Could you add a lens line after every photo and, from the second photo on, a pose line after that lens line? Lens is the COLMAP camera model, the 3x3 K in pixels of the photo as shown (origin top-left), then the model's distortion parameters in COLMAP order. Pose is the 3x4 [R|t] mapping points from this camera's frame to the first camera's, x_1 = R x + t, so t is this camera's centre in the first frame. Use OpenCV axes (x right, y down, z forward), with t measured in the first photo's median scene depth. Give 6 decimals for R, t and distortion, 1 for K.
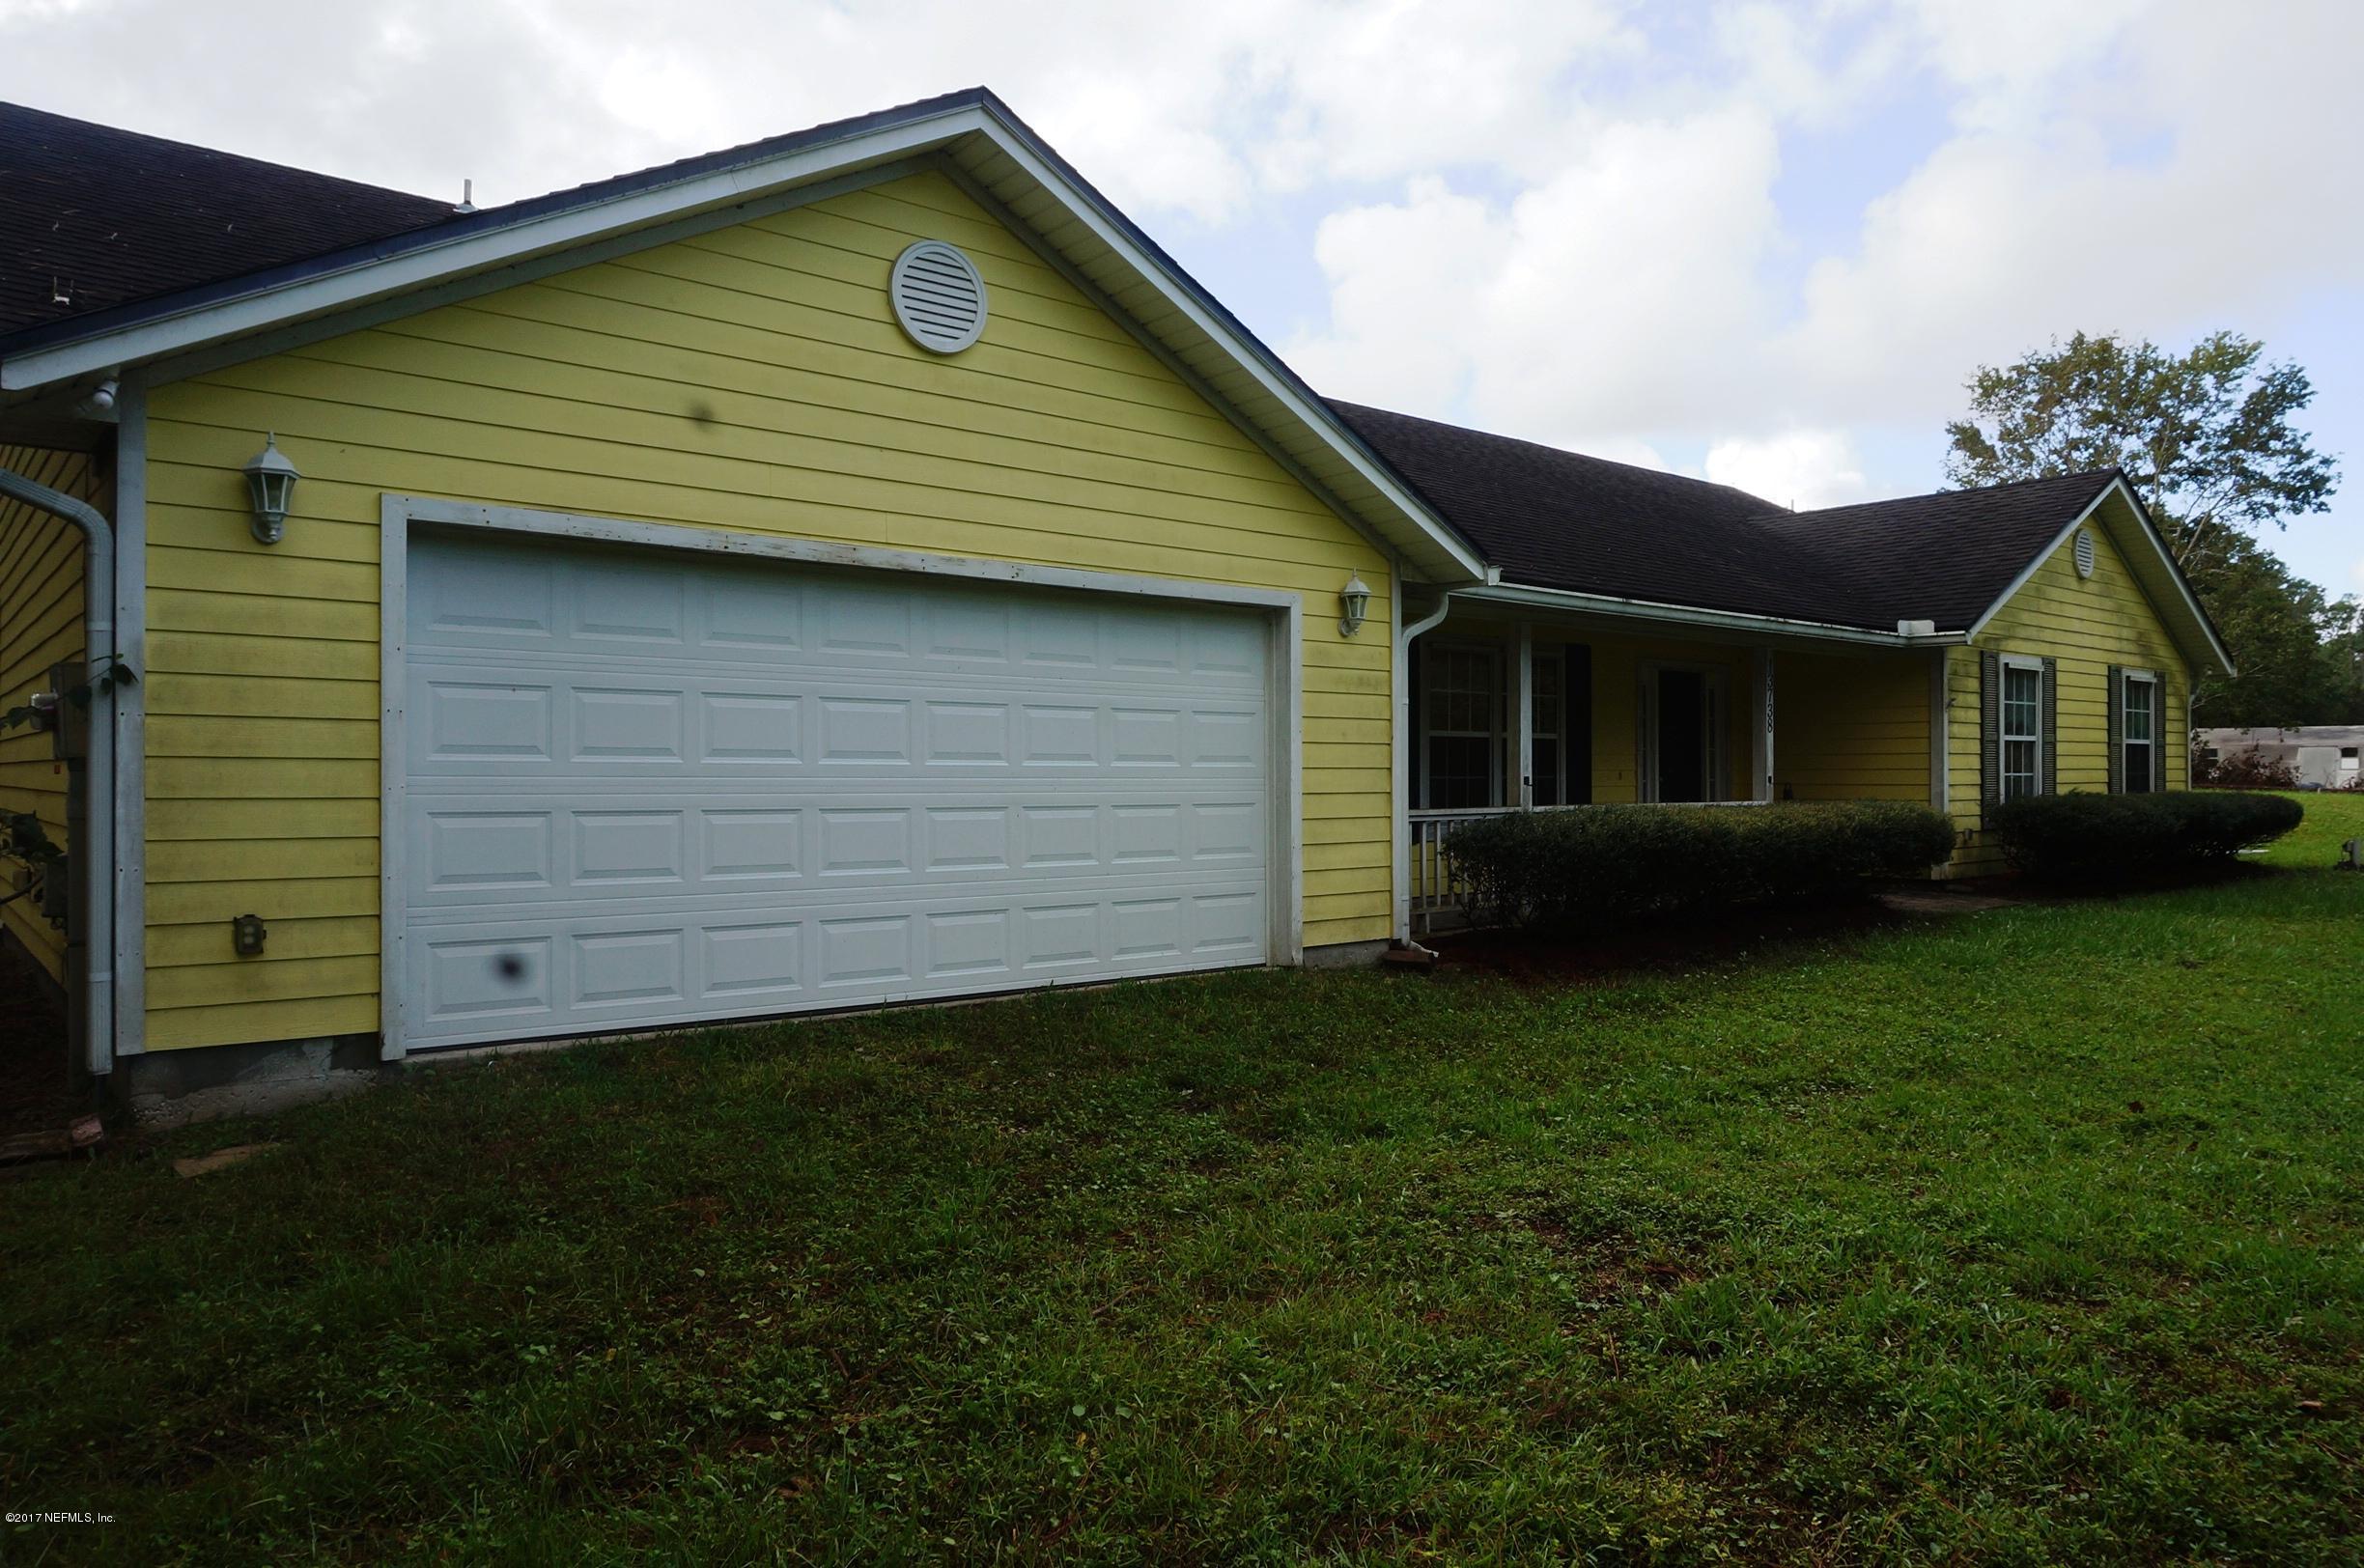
lens RADIAL K [[1566.9, 0, 1181.6], [0, 1566.9, 785.3], [0, 0, 1]] dist [-0.049462, 0.031290]
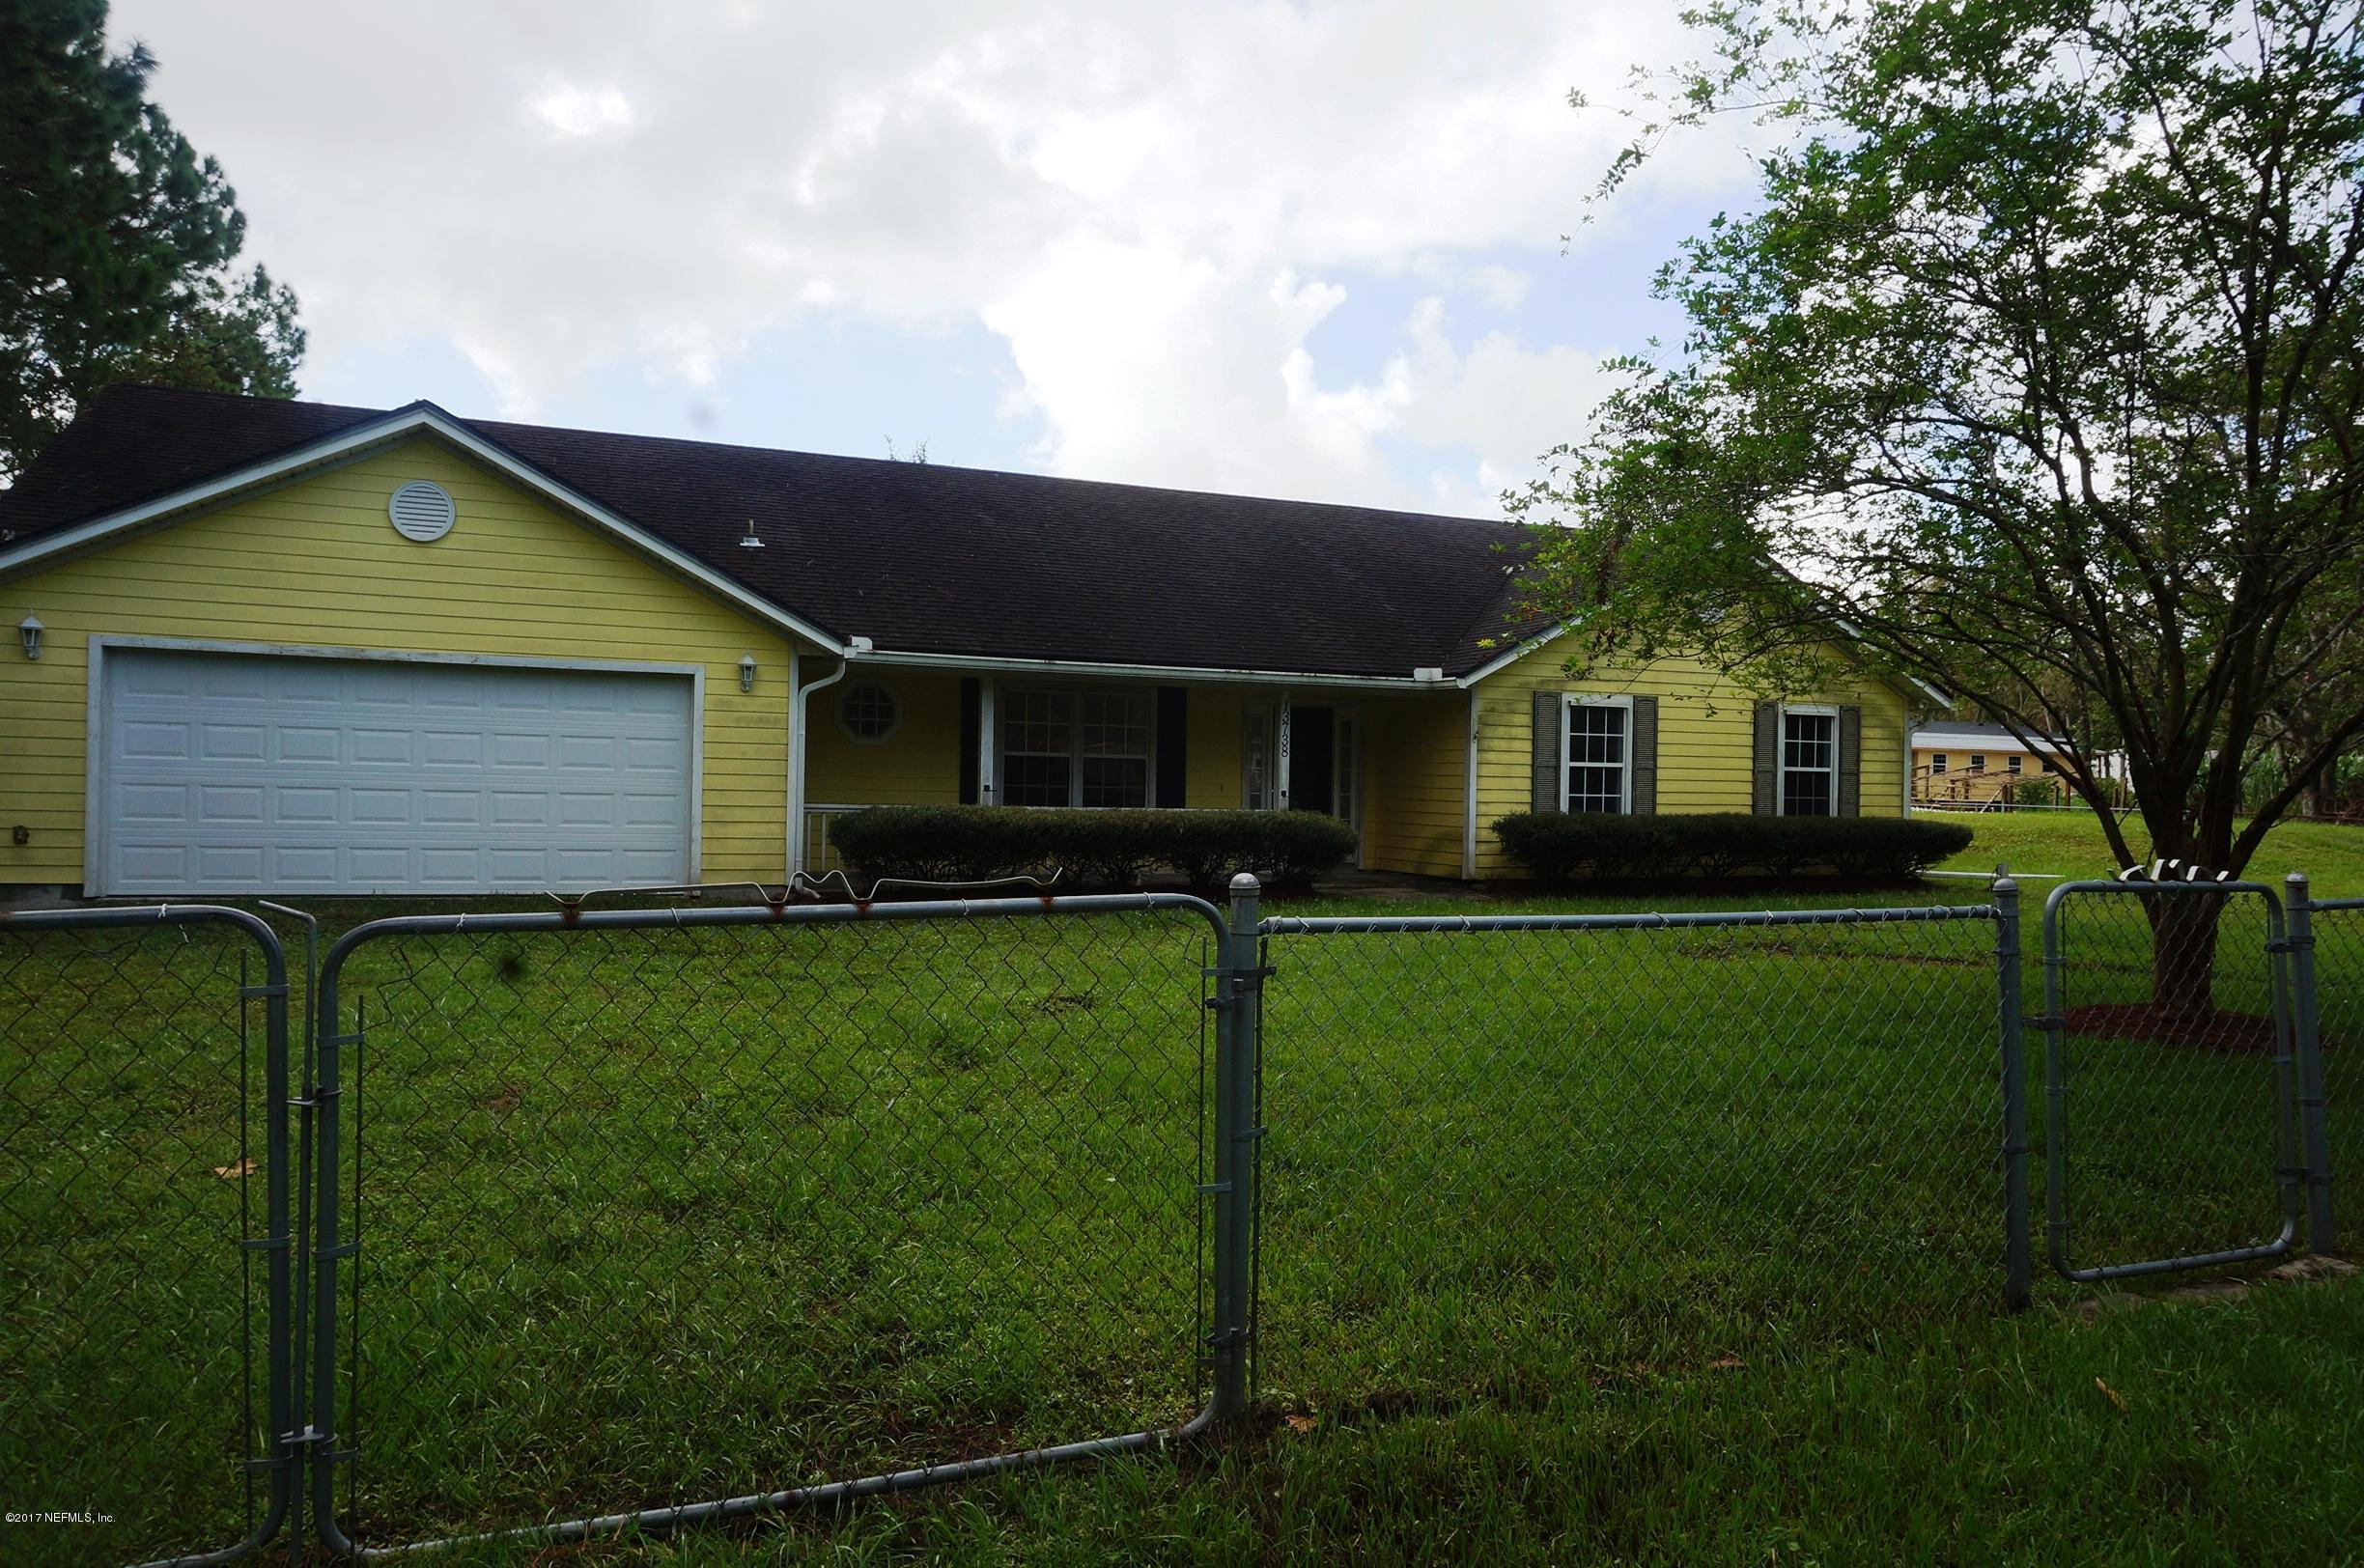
lens RADIAL K [[1566.9, 0, 1182.5], [0, 1566.9, 786.0], [0, 0, 1]] dist [-0.049462, 0.031290]
pose [[0.955886, 0.020564, -0.293016, 1.184328], [-0.023377, 0.999708, -0.006102, 0.000498], [0.292805, 0.012682, 0.956088, -0.454675]]
